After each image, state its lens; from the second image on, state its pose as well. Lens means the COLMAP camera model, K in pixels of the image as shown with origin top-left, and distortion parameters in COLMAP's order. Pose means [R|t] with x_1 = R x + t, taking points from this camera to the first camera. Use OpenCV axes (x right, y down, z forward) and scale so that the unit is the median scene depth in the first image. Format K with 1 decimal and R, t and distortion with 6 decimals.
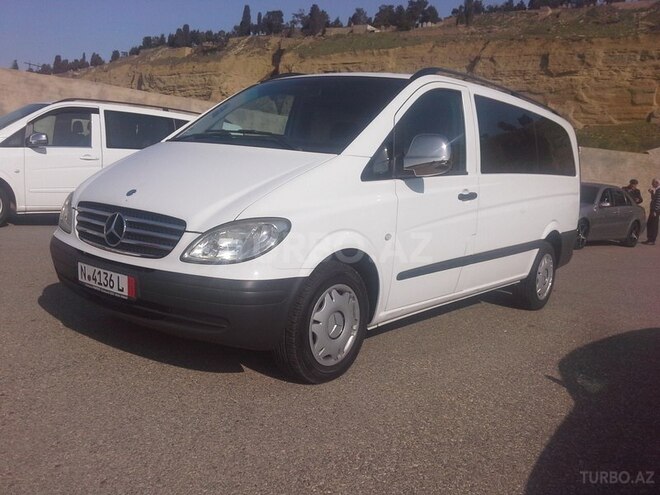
lens RADIAL K [[720.3, 0, 330.9], [0, 720.3, 246.3], [0, 0, 1]] dist [0.042413, 0.000000]
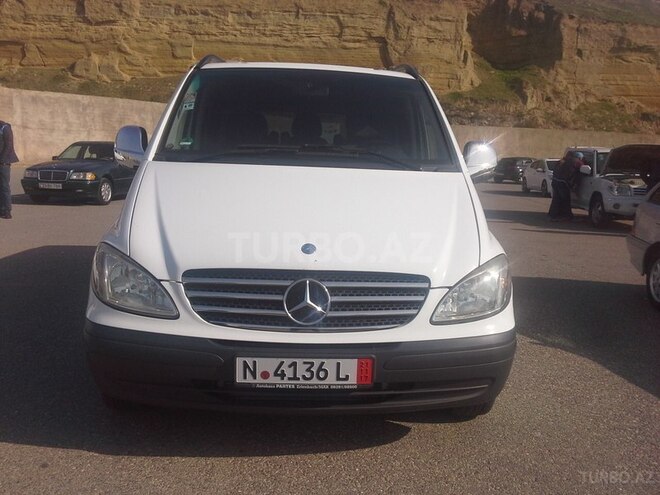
lens RADIAL K [[720.3, 0, 333.3], [0, 720.3, 246.8], [0, 0, 1]] dist [0.042413, 0.000000]
pose [[0.720174, -0.163851, 0.674168, -0.157906], [0.106916, 0.986315, 0.125504, -0.034735], [-0.685506, -0.018305, 0.727837, 0.091626]]
